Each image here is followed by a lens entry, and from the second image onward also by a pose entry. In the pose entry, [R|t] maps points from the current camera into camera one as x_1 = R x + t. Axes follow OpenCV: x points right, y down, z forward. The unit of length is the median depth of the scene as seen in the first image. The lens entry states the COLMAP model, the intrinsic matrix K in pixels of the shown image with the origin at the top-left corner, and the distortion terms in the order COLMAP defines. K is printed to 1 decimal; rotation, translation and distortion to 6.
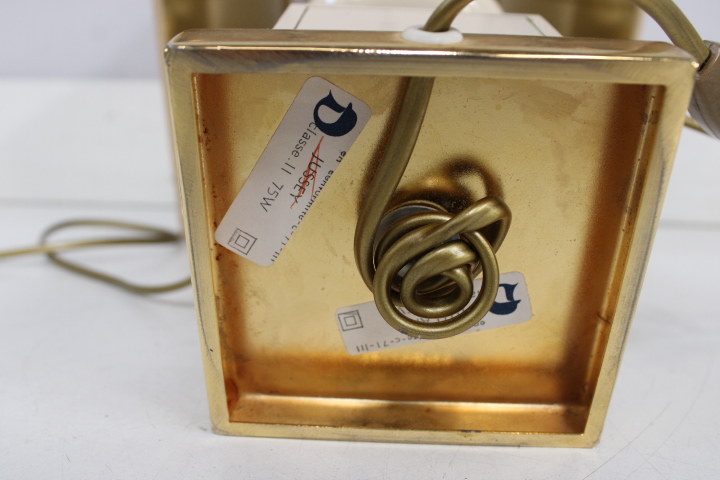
lens RADIAL K [[719.4, 0, 359.4], [0, 719.4, 234.4], [0, 0, 1]] dist [-0.115123, 0.000000]
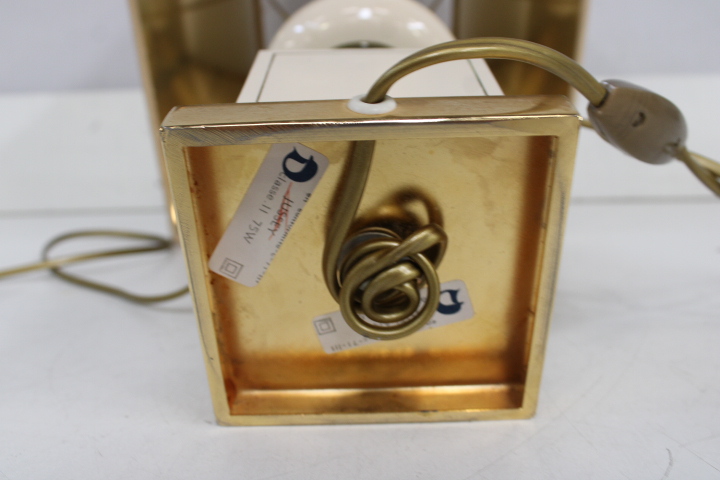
lens RADIAL K [[719.4, 0, 360.9], [0, 719.4, 244.7], [0, 0, 1]] dist [-0.115123, 0.000000]
pose [[0.998127, -0.058159, 0.018964, 0.034725], [0.057265, 0.997358, 0.044694, -0.070792], [-0.021514, -0.043525, 0.998821, -0.213886]]
